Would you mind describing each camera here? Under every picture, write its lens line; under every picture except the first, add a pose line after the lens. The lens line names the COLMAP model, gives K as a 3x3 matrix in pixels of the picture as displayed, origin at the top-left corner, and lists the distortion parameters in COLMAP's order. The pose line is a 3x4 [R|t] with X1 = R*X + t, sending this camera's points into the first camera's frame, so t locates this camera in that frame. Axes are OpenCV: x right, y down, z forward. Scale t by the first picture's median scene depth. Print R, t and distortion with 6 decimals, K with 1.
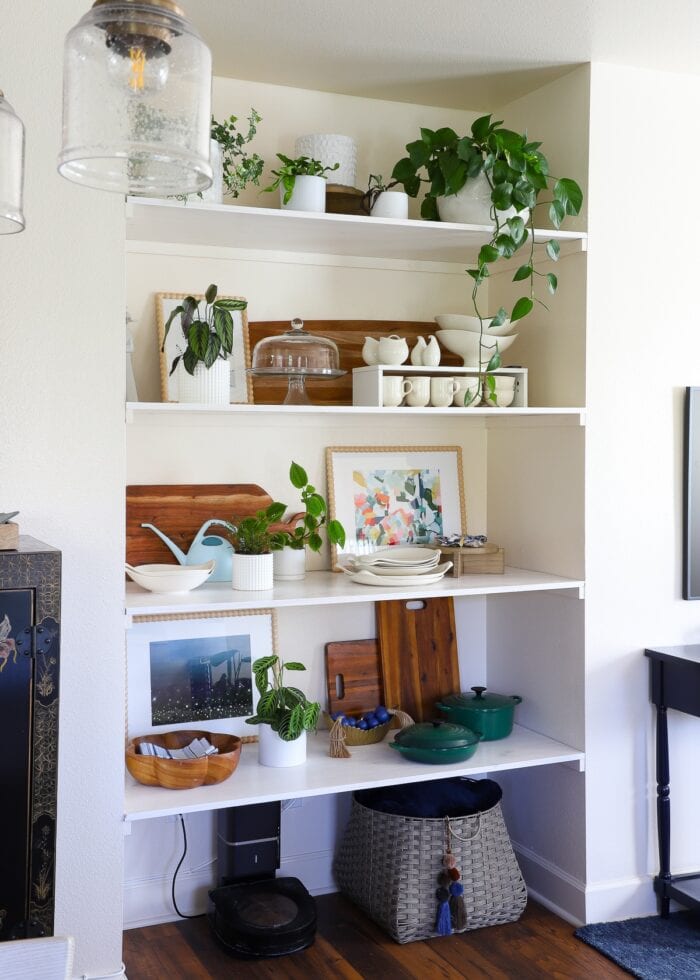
lens RADIAL K [[1122.0, 0, 334.9], [0, 1122.0, 475.7], [0, 0, 1]] dist [0.134937, 0.000000]
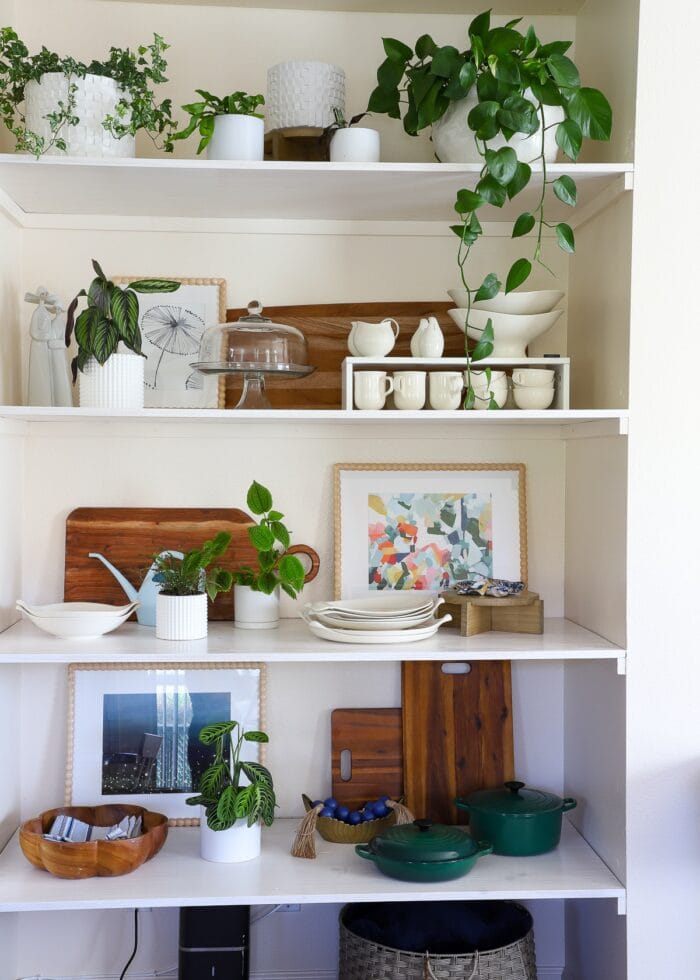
lens RADIAL K [[1236.5, 0, 337.6], [0, 1236.5, 510.7], [0, 0, 1]] dist [0.164114, 0.000000]
pose [[0.941816, 0.017220, -0.335687, 0.309749], [-0.014547, 0.999839, 0.010477, -0.001404], [0.335814, -0.004984, 0.941915, 0.185225]]
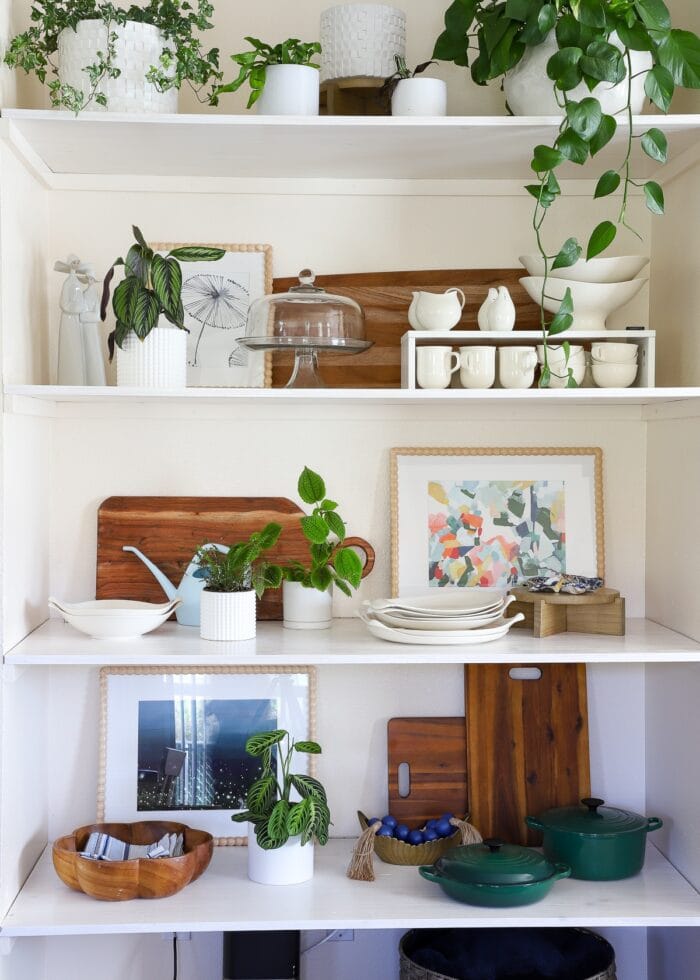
lens RADIAL K [[1399.5, 0, 342.1], [0, 1399.5, 507.8], [0, 0, 1]] dist [0.215133, 0.000000]
pose [[0.937102, 0.017782, -0.348601, 0.297909], [-0.013644, 0.999804, 0.014321, 0.000585], [0.348788, -0.008664, 0.937162, 0.151112]]
